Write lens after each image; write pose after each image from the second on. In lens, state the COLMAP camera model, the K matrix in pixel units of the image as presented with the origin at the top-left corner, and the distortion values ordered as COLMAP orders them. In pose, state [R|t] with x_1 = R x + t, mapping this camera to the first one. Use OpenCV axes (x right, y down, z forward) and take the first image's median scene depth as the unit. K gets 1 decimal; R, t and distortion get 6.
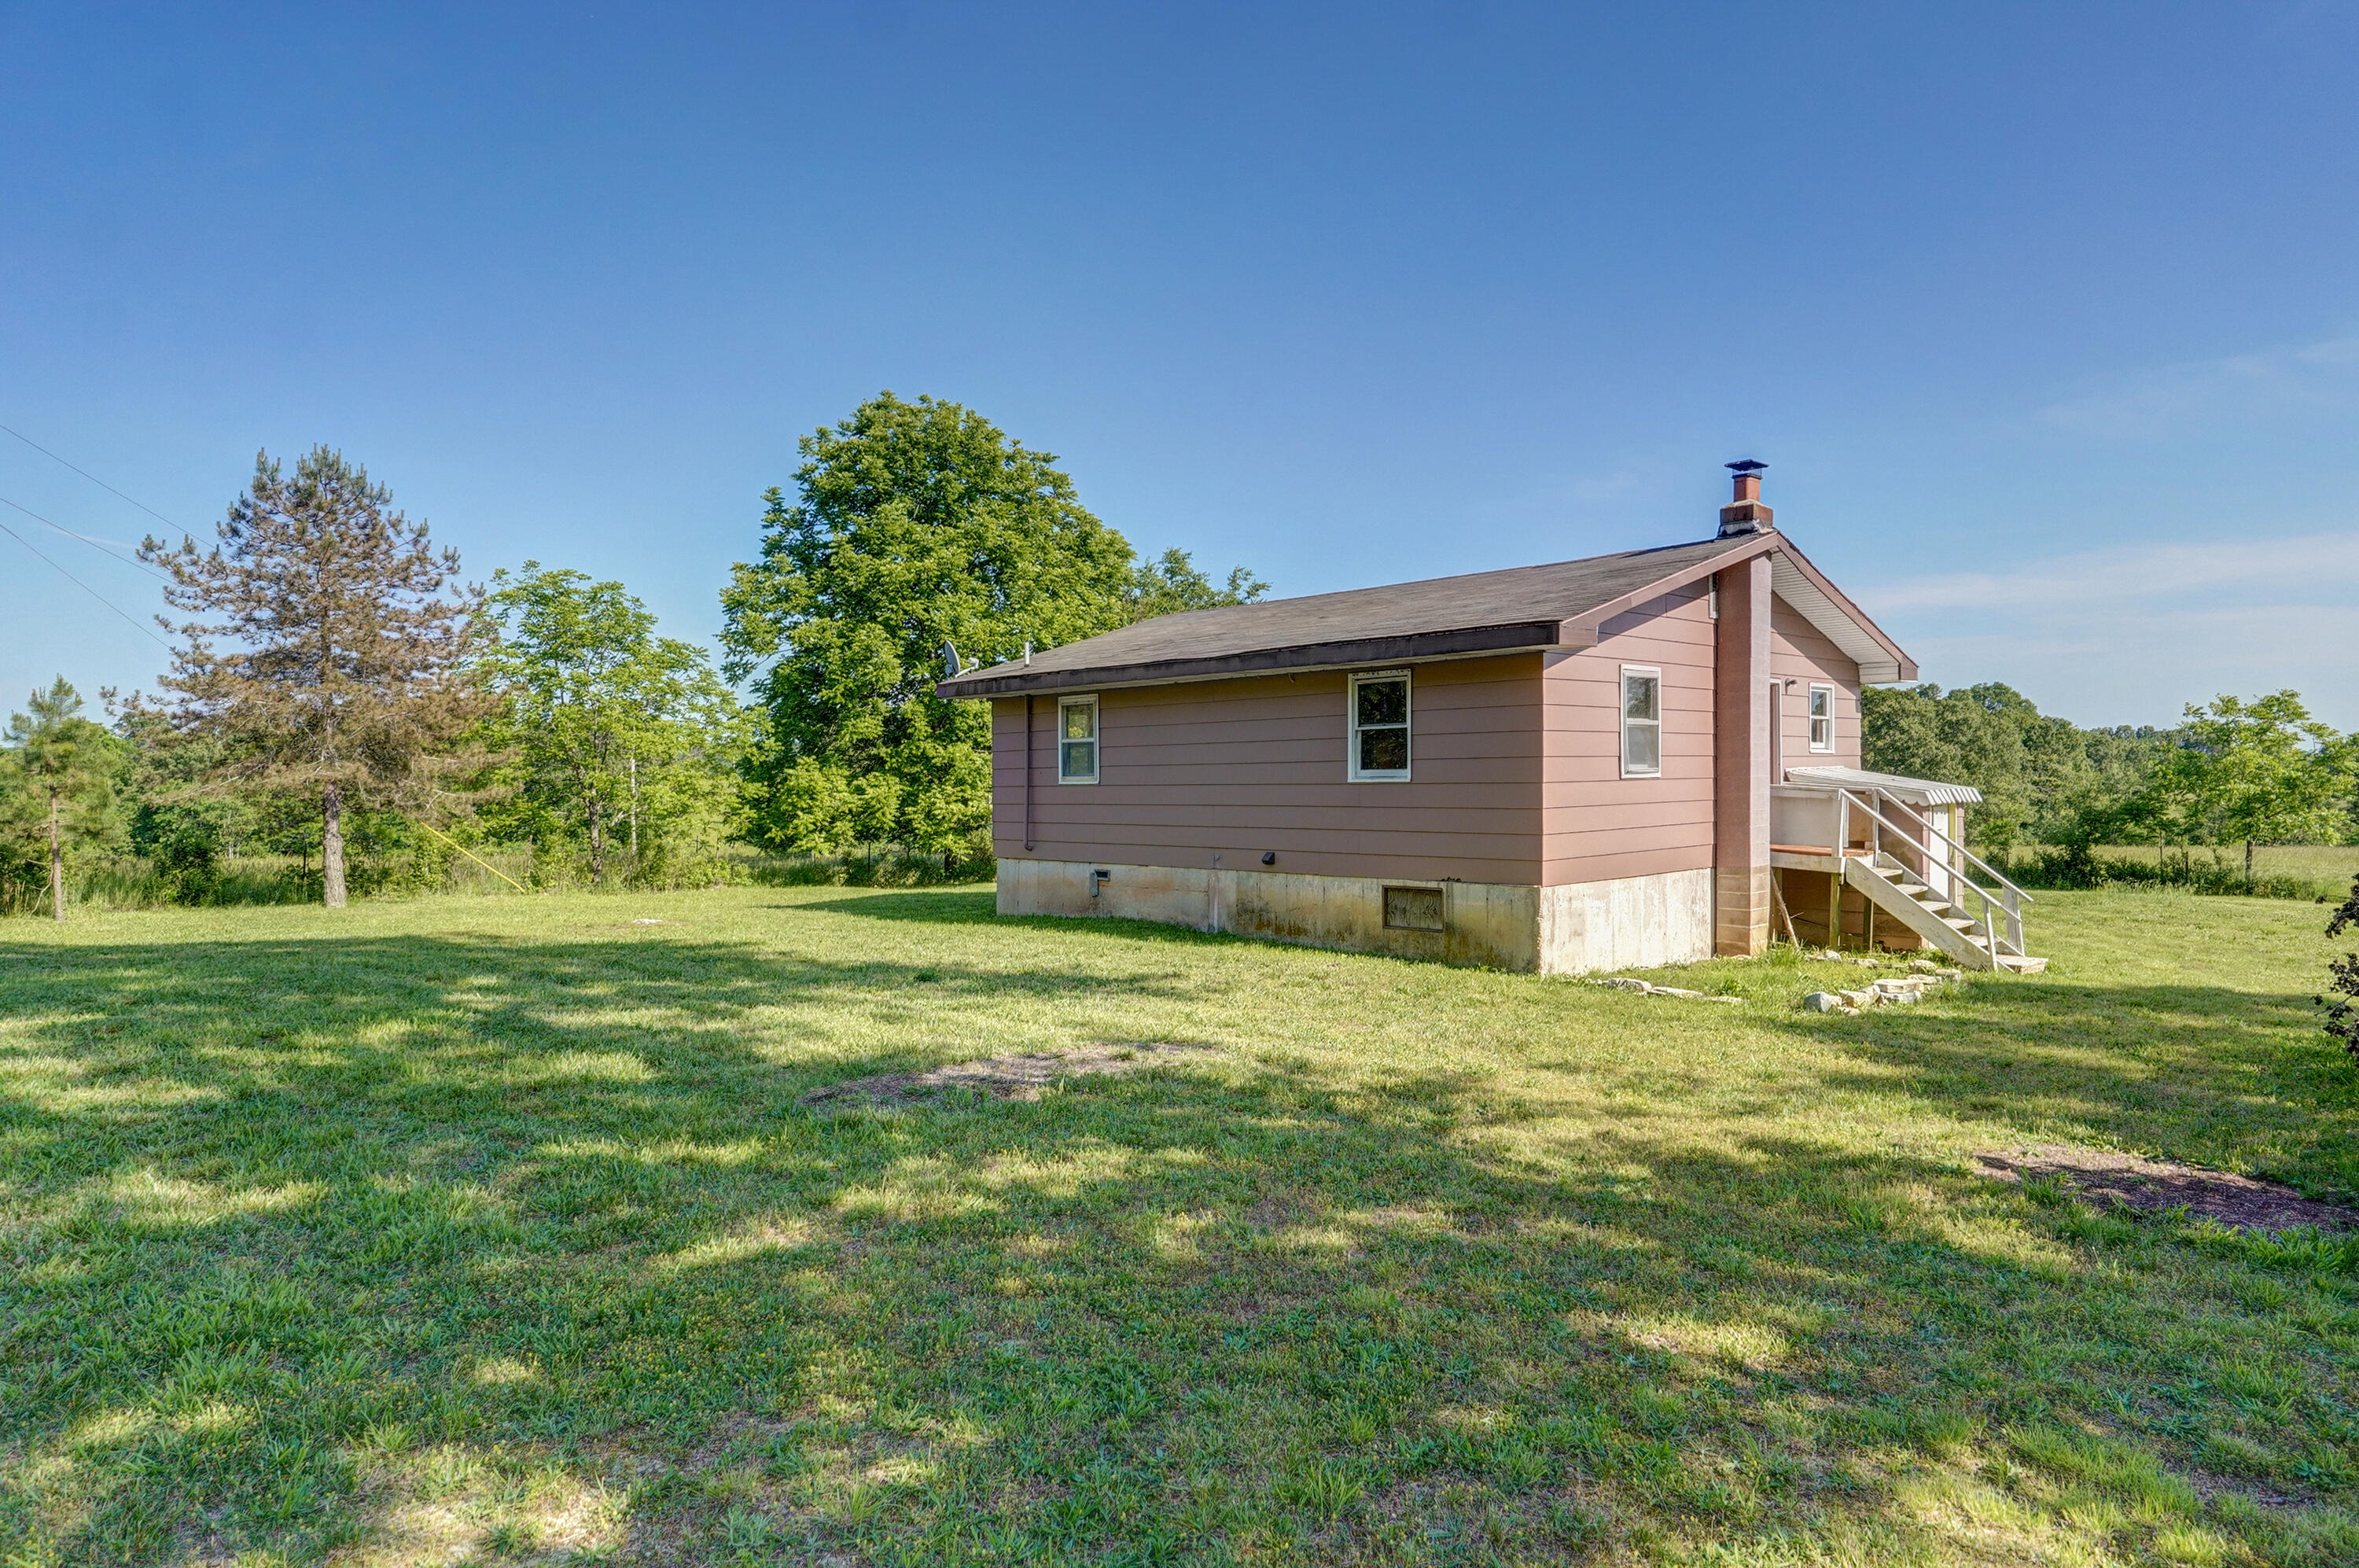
lens RADIAL K [[1394.6, 0, 1179.5], [0, 1394.6, 781.7], [0, 0, 1]] dist [-0.006027, -0.000352]
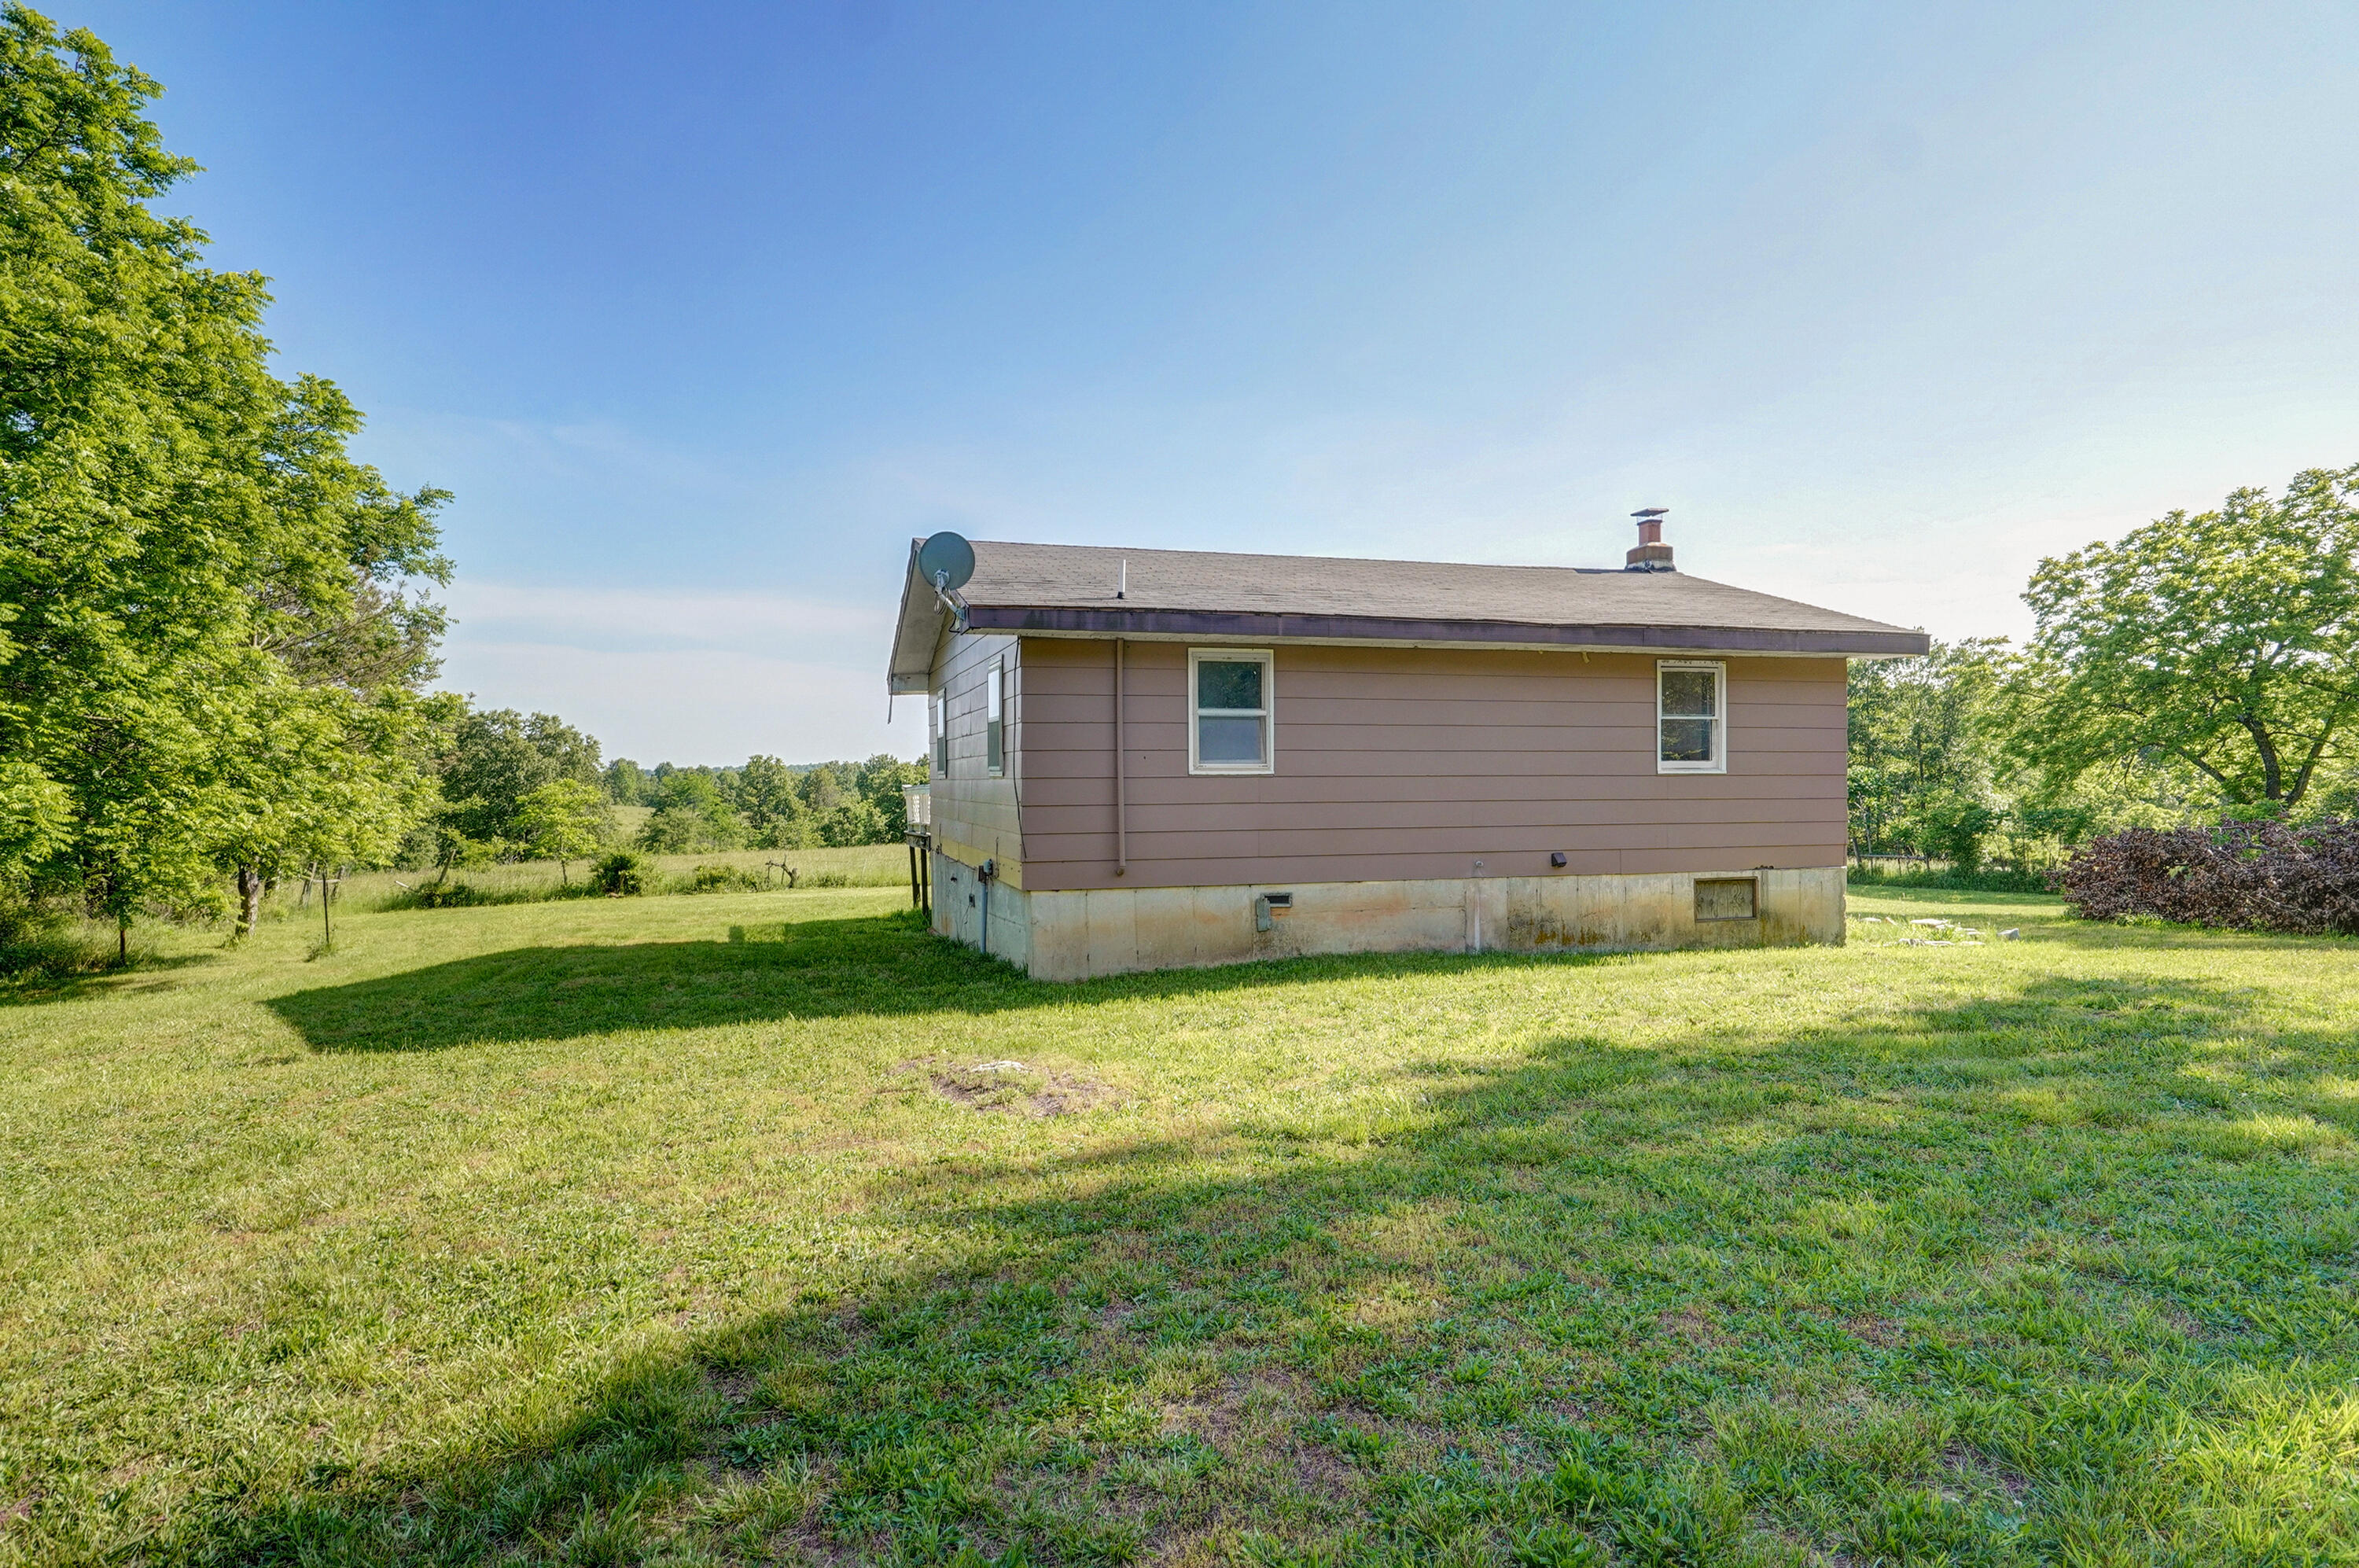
lens RADIAL K [[1394.6, 0, 1187.6], [0, 1394.6, 789.7], [0, 0, 1]] dist [-0.006027, -0.000352]
pose [[0.421850, 0.005817, 0.906647, -0.830758], [-0.000653, 0.999981, -0.006112, 0.016586], [-0.906665, 0.001987, 0.421846, 0.845590]]
